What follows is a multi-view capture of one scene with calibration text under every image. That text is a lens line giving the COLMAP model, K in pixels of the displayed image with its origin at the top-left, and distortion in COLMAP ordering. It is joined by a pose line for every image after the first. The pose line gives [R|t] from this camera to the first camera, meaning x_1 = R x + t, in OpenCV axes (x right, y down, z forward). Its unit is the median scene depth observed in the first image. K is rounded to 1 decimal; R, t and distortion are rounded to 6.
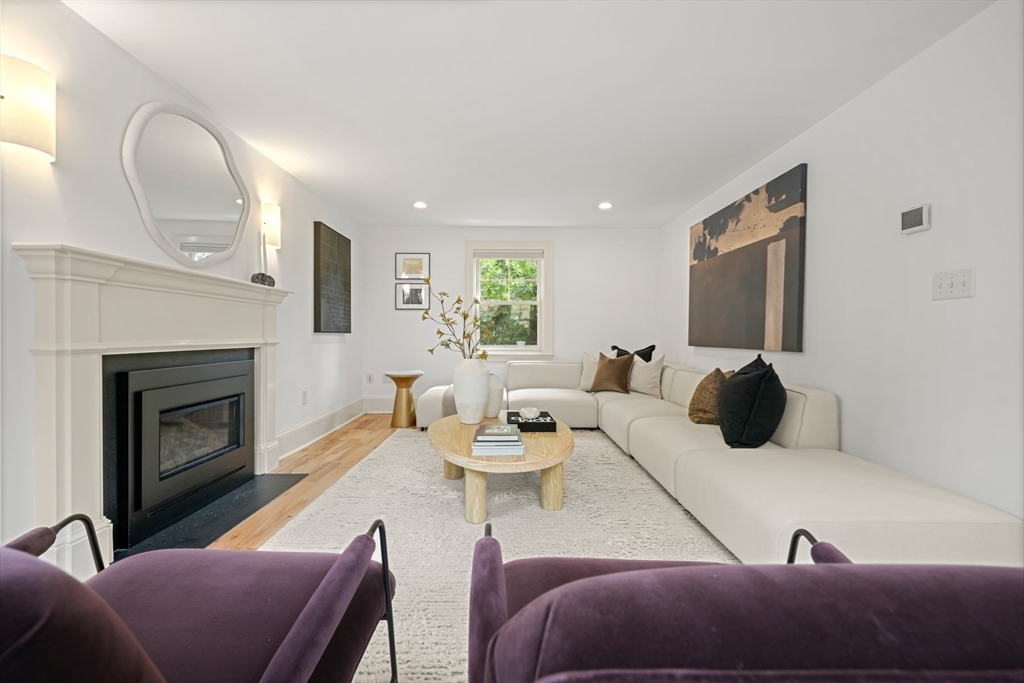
lens RADIAL K [[426.1, 0, 511.4], [0, 426.1, 339.0], [0, 0, 1]] dist [-0.000002, -0.000263]
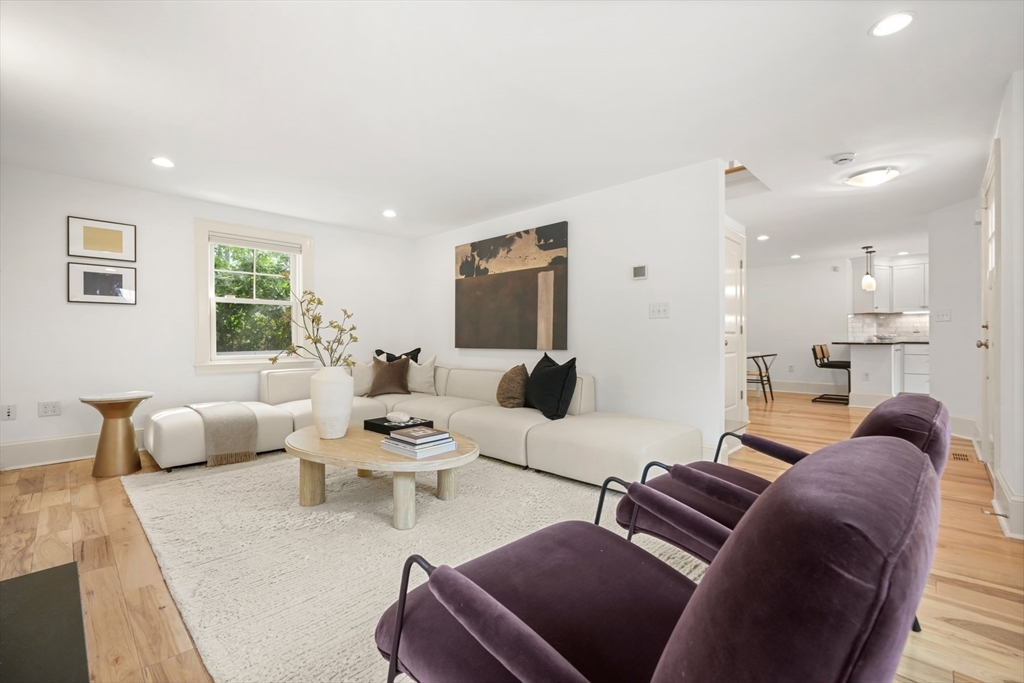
lens RADIAL K [[426.1, 0, 524.5], [0, 426.1, 340.1], [0, 0, 1]] dist [-0.000002, -0.000263]
pose [[0.701031, -0.008437, 0.713081, -0.371120], [0.012595, 0.999921, -0.000551, -0.003240], [-0.713020, 0.009368, 0.701081, 0.063324]]
